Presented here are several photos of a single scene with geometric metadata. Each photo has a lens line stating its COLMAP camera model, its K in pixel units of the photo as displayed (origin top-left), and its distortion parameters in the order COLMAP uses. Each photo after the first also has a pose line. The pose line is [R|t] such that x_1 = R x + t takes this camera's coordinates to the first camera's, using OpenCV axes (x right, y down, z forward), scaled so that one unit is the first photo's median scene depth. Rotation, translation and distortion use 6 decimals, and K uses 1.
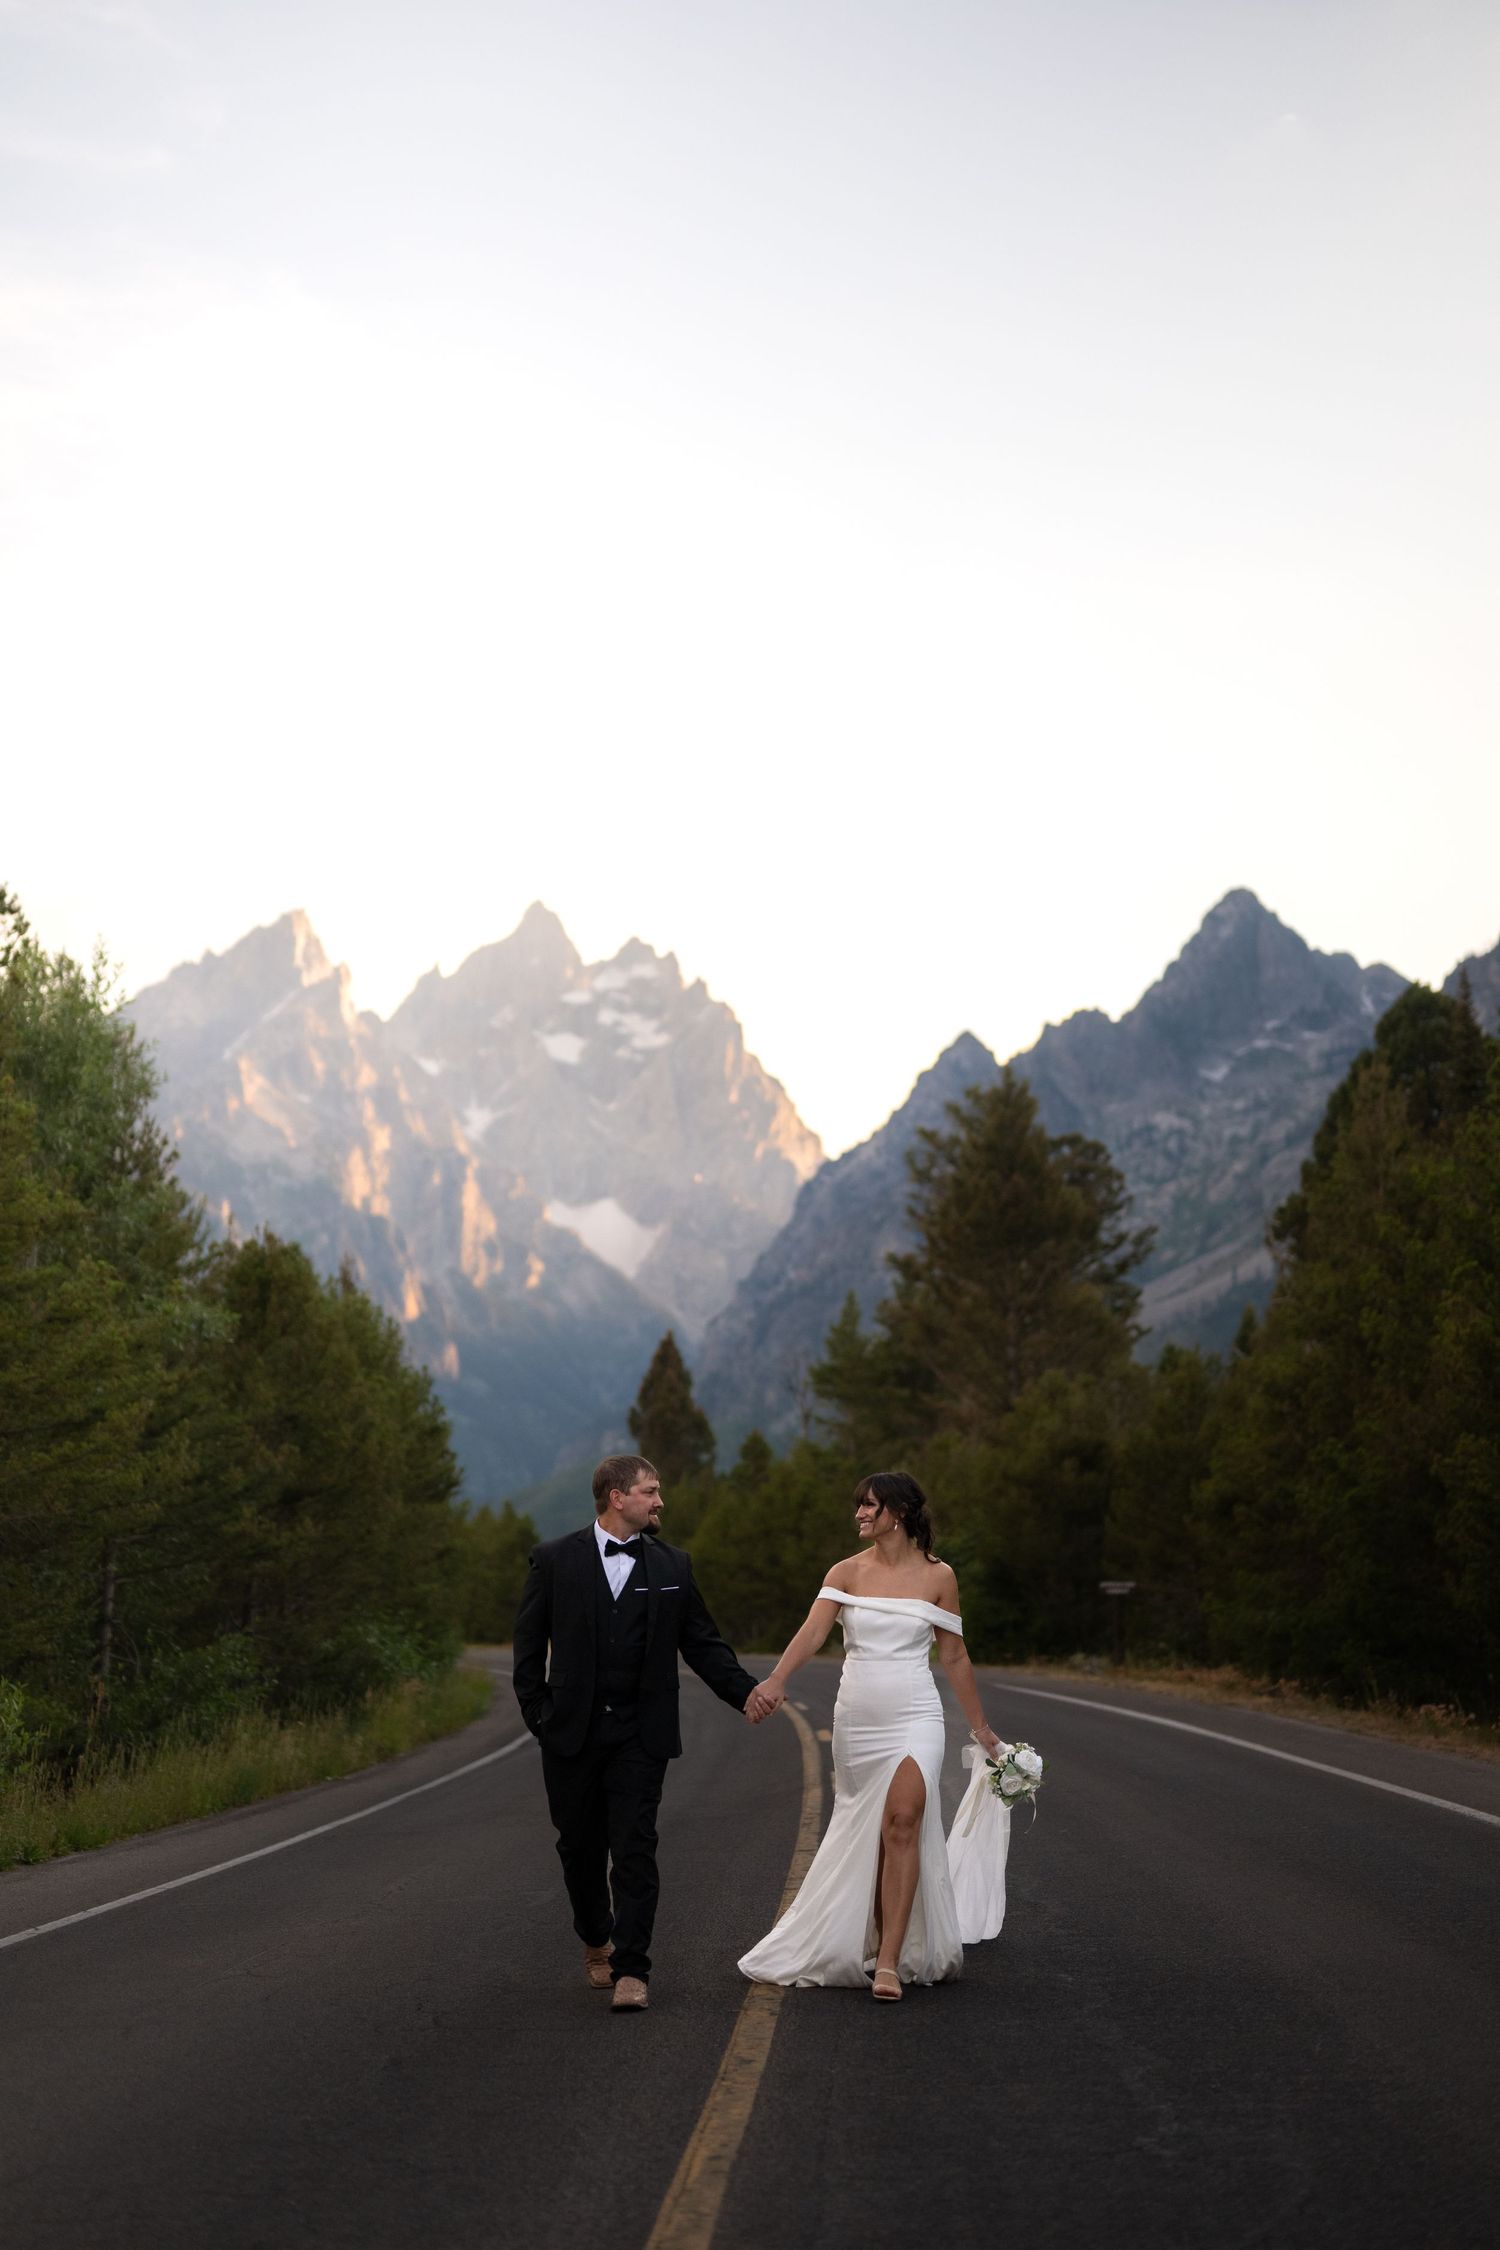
lens RADIAL K [[3261.0, 0, 750.0], [0, 3261.0, 1125.0], [0, 0, 1]] dist [0.031179, 0.025656]
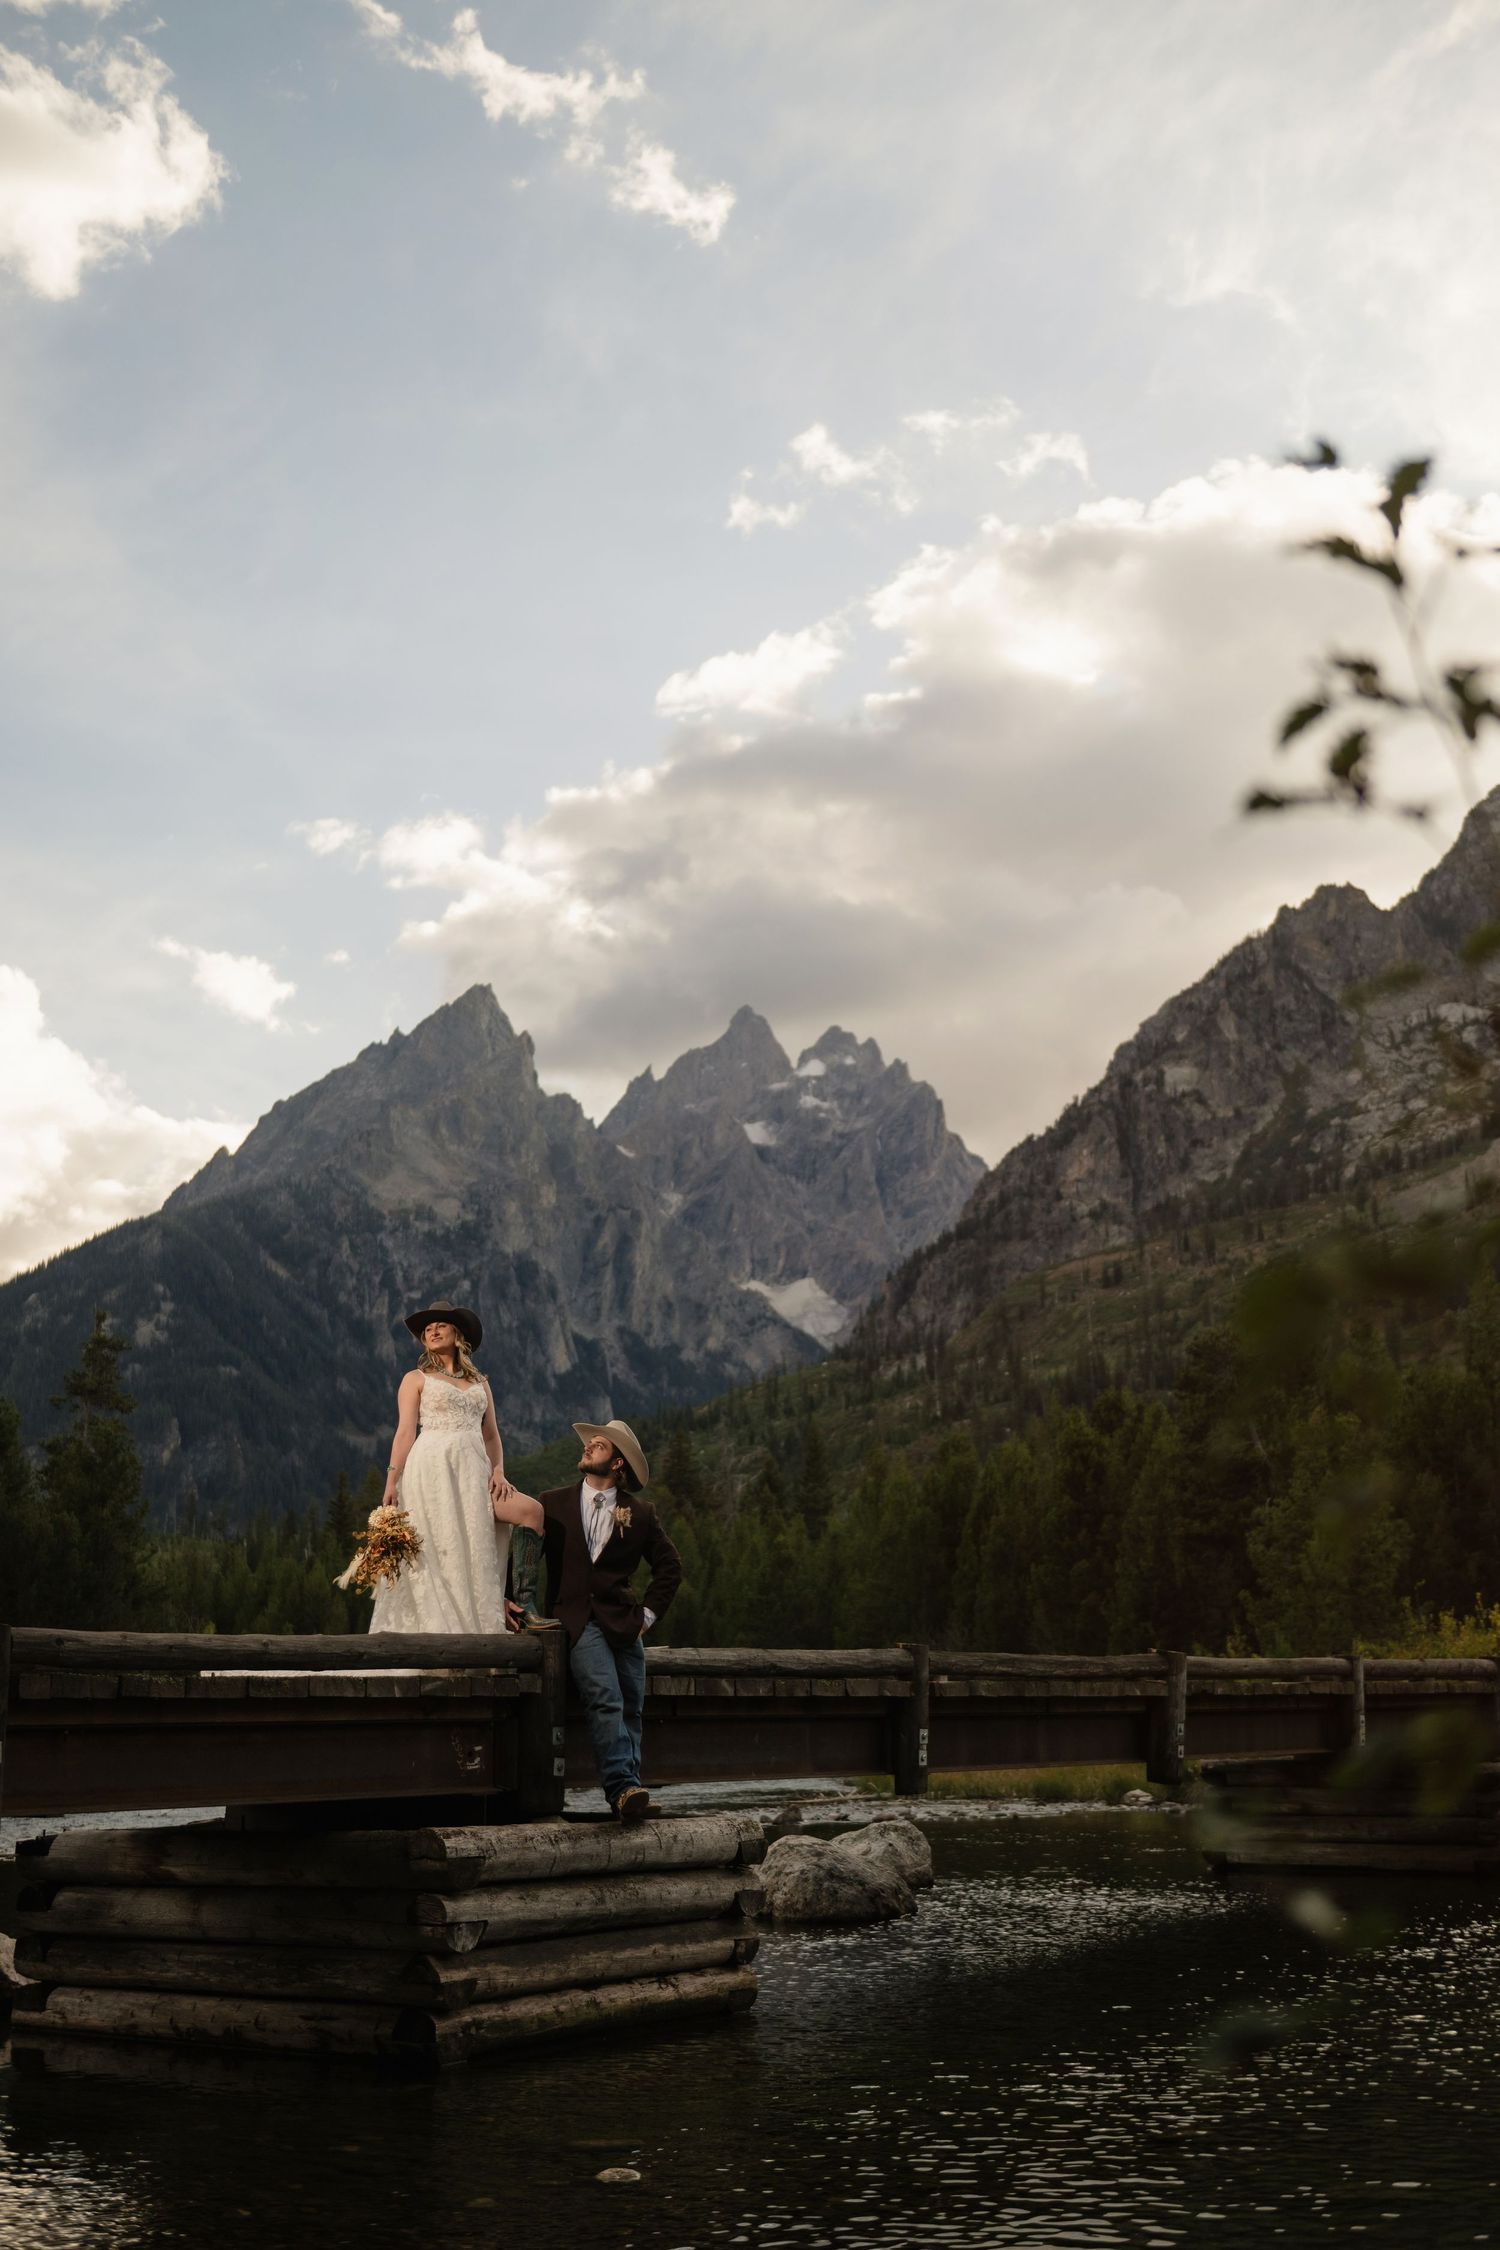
lens RADIAL K [[2736.1, 0, 750.0], [0, 2736.1, 1125.0], [0, 0, 1]] dist [-0.021448, 0.031258]
pose [[0.996142, -0.027771, -0.083246, 0.016633], [0.022574, 0.997775, -0.062737, 0.051858], [0.084803, 0.060616, 0.994552, 0.323738]]
